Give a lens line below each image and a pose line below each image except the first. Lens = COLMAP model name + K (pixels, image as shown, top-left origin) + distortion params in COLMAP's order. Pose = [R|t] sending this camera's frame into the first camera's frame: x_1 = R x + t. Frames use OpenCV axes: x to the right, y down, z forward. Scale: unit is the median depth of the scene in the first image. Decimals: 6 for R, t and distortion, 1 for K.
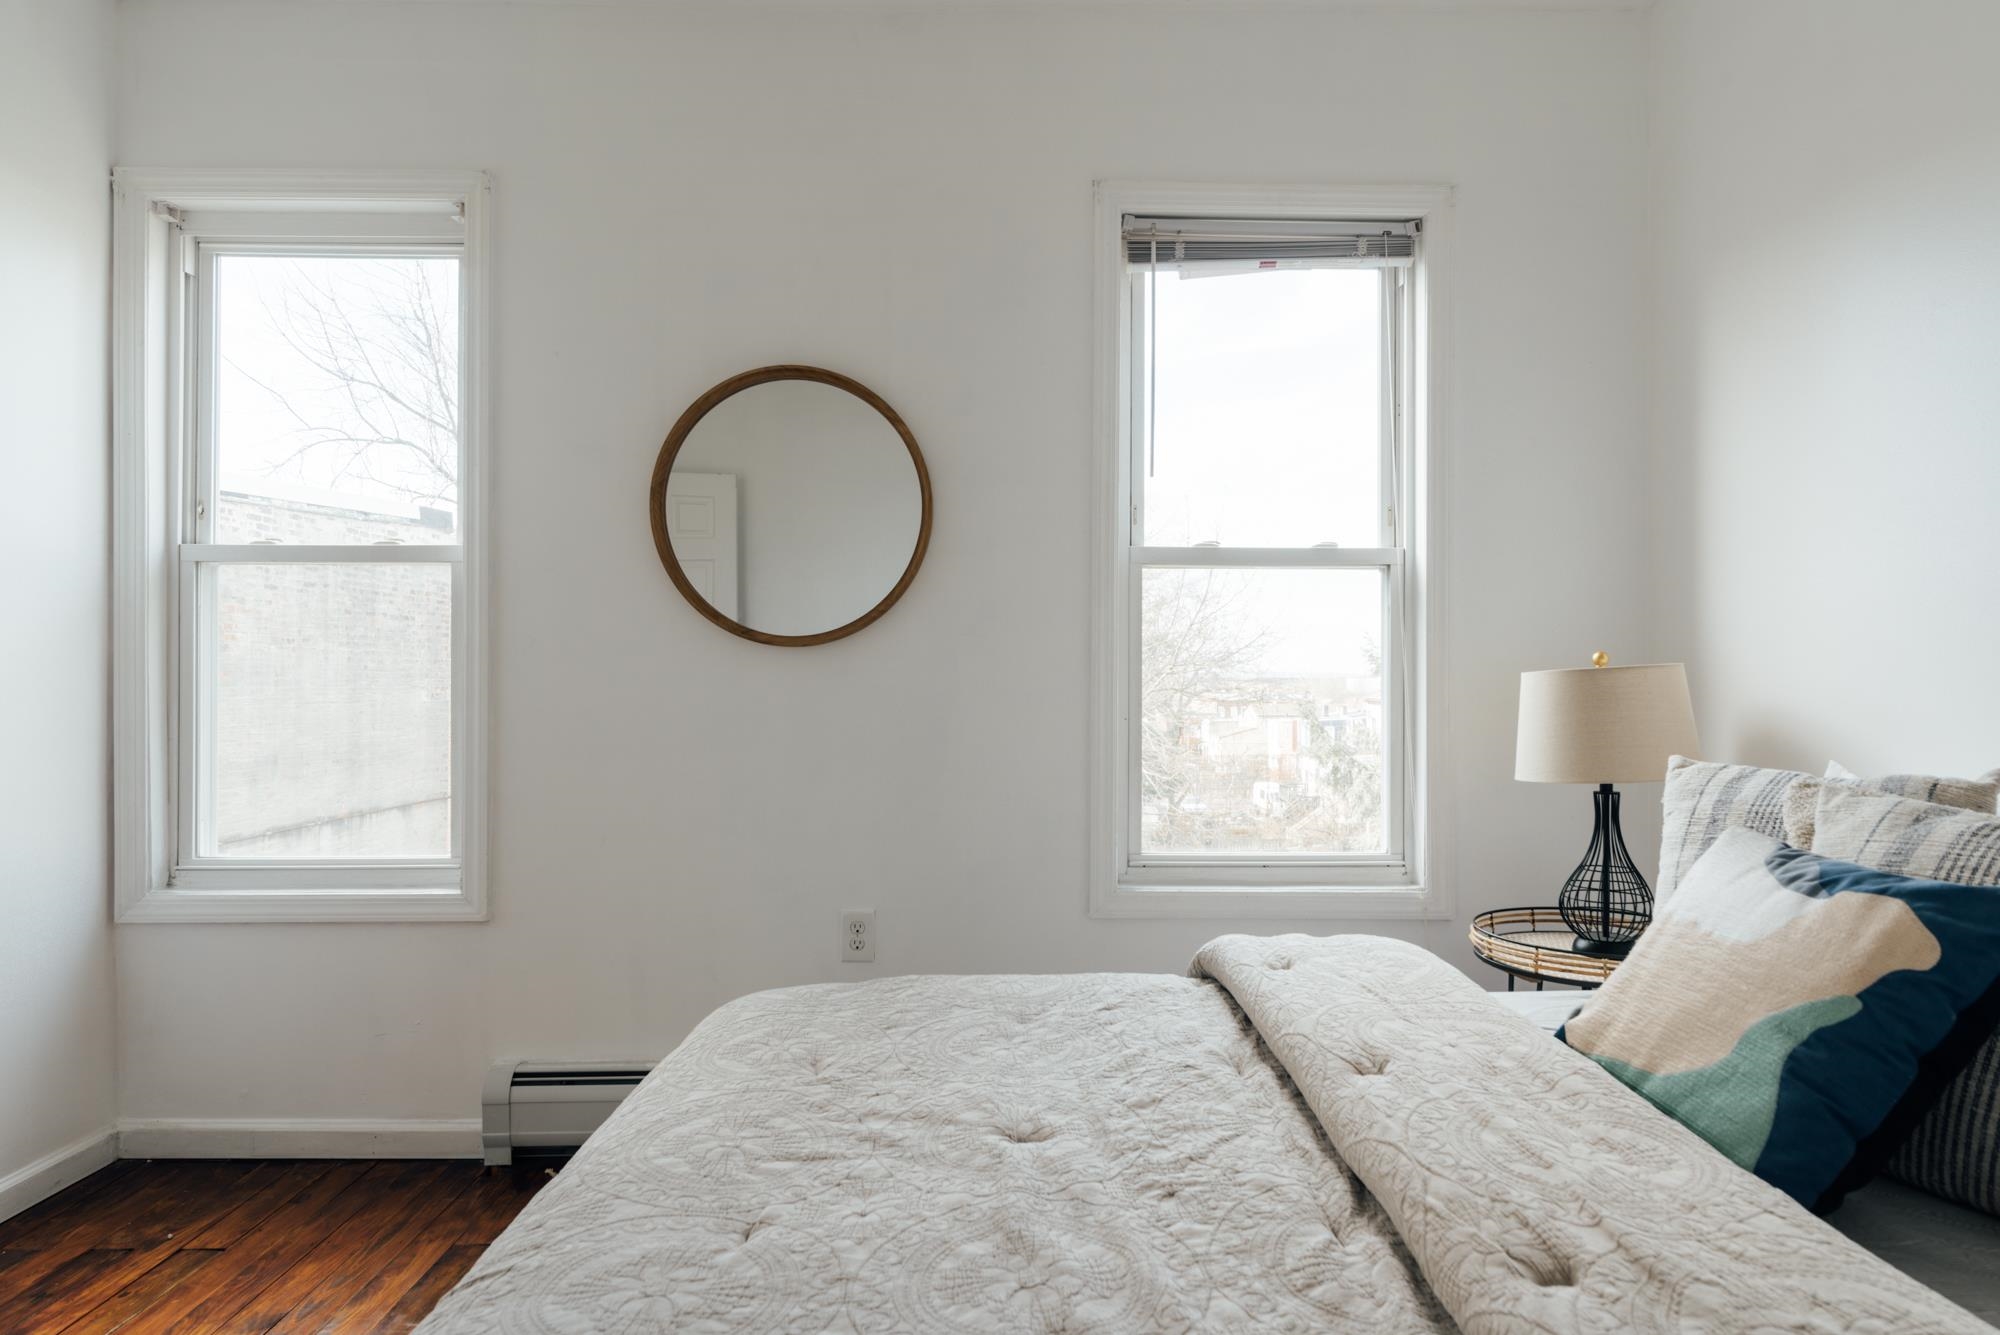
lens RADIAL K [[1168.3, 0, 1000.0], [0, 1168.3, 667.5], [0, 0, 1]] dist [0.001522, 0.000746]
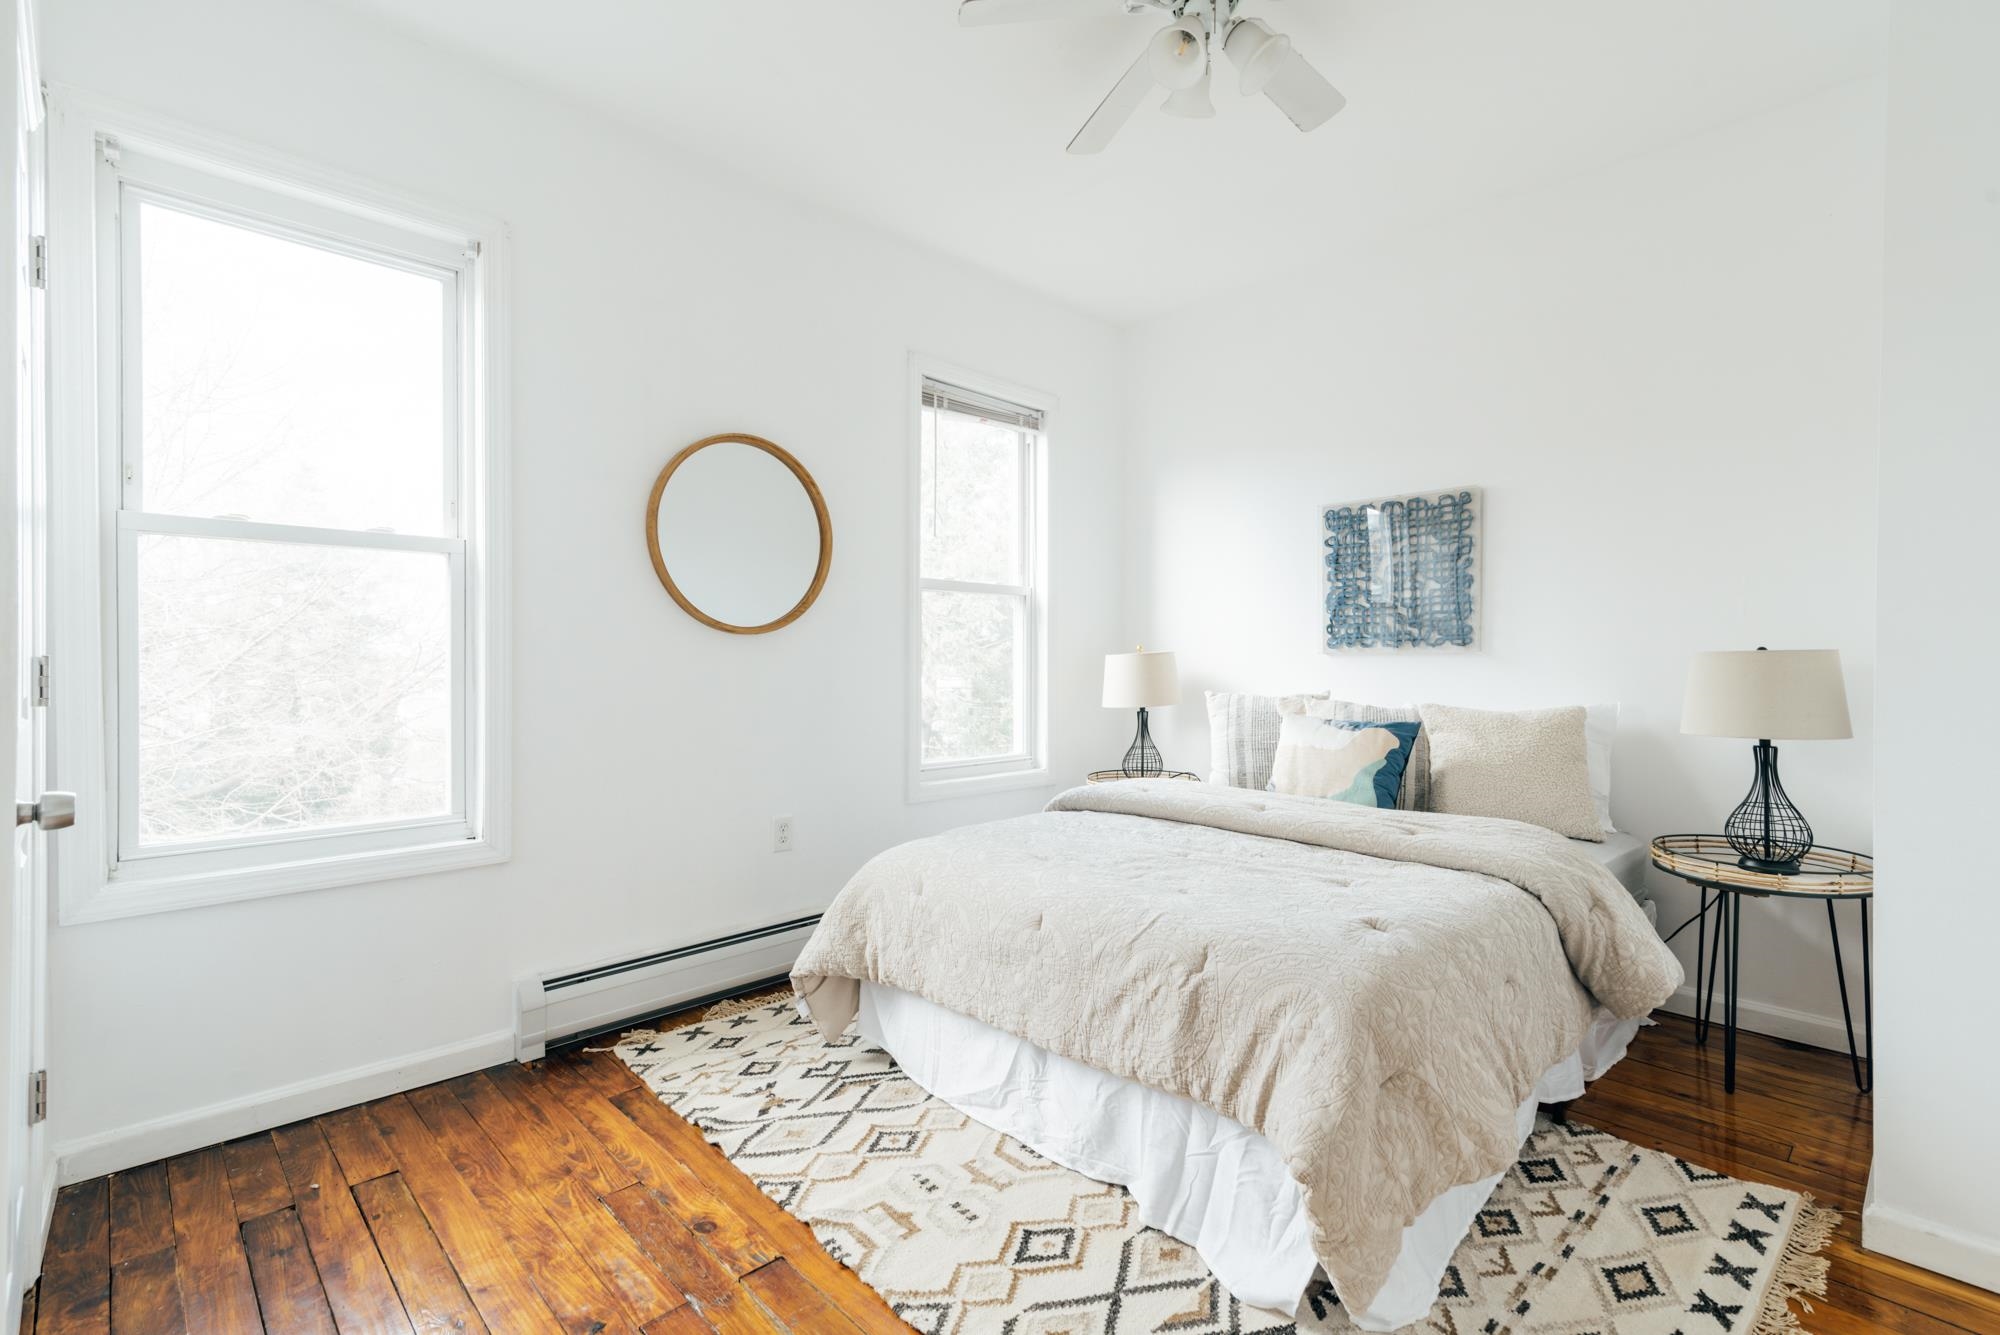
lens RADIAL K [[901.7, 0, 1052.1], [0, 901.7, 665.5], [0, 0, 1]] dist [0.001875, 0.000411]
pose [[0.704071, -0.004312, 0.710117, -0.694174], [-0.007768, 0.999875, 0.013774, 0.001632], [-0.710087, -0.015214, 0.703949, -0.029663]]
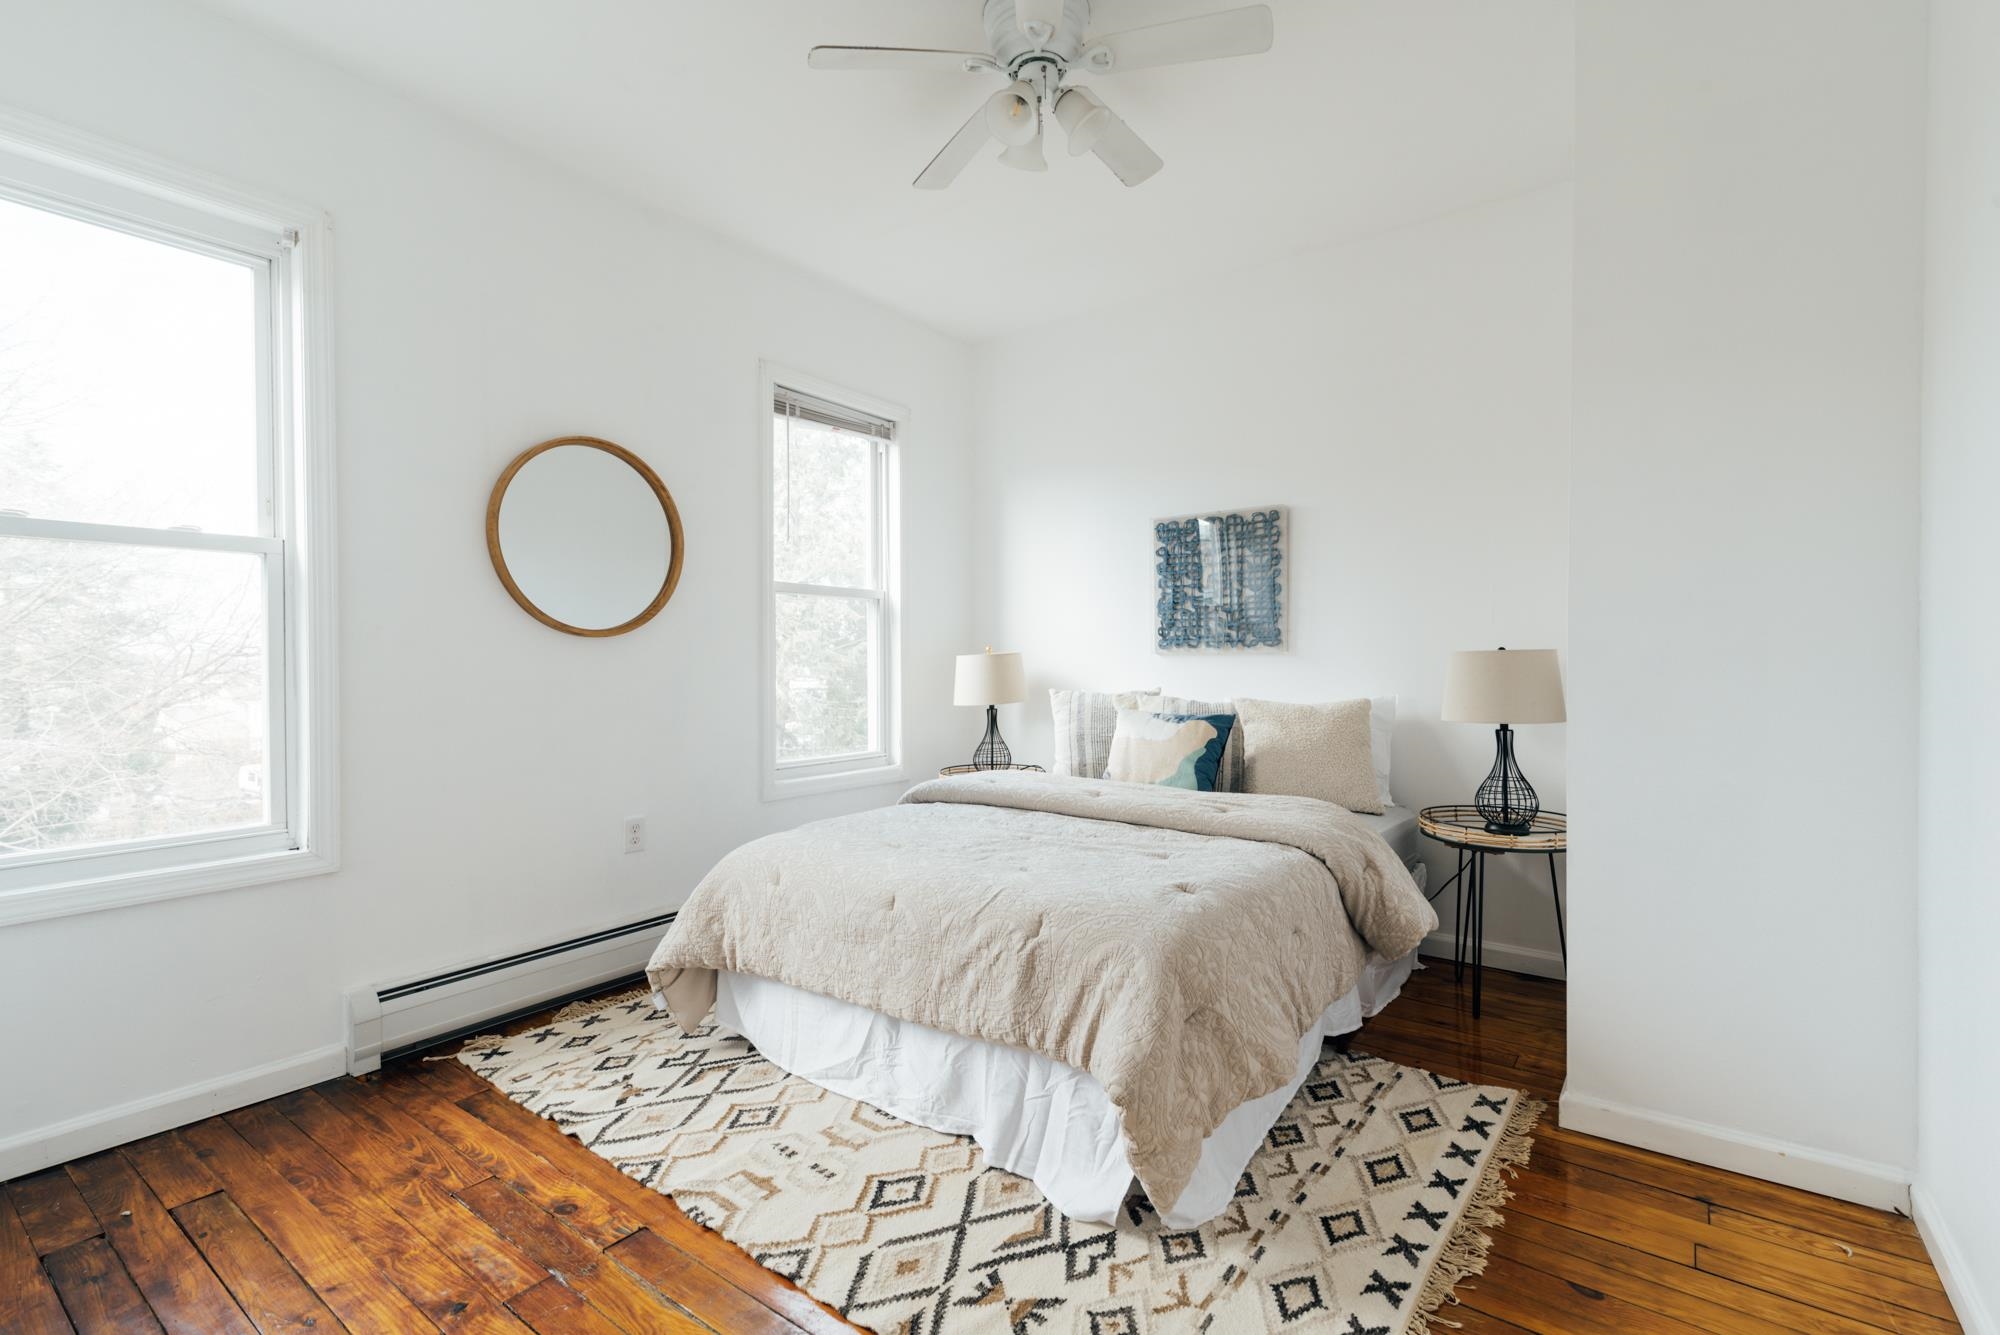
lens RADIAL K [[890.4, 0, 1051.1], [0, 890.4, 669.8], [0, 0, 1]] dist [0.009740, -0.000961]
pose [[0.582983, -0.012407, 0.812389, -0.738260], [-0.003781, 0.999831, 0.017983, -0.000101], [-0.812475, -0.013556, 0.582838, -0.081181]]
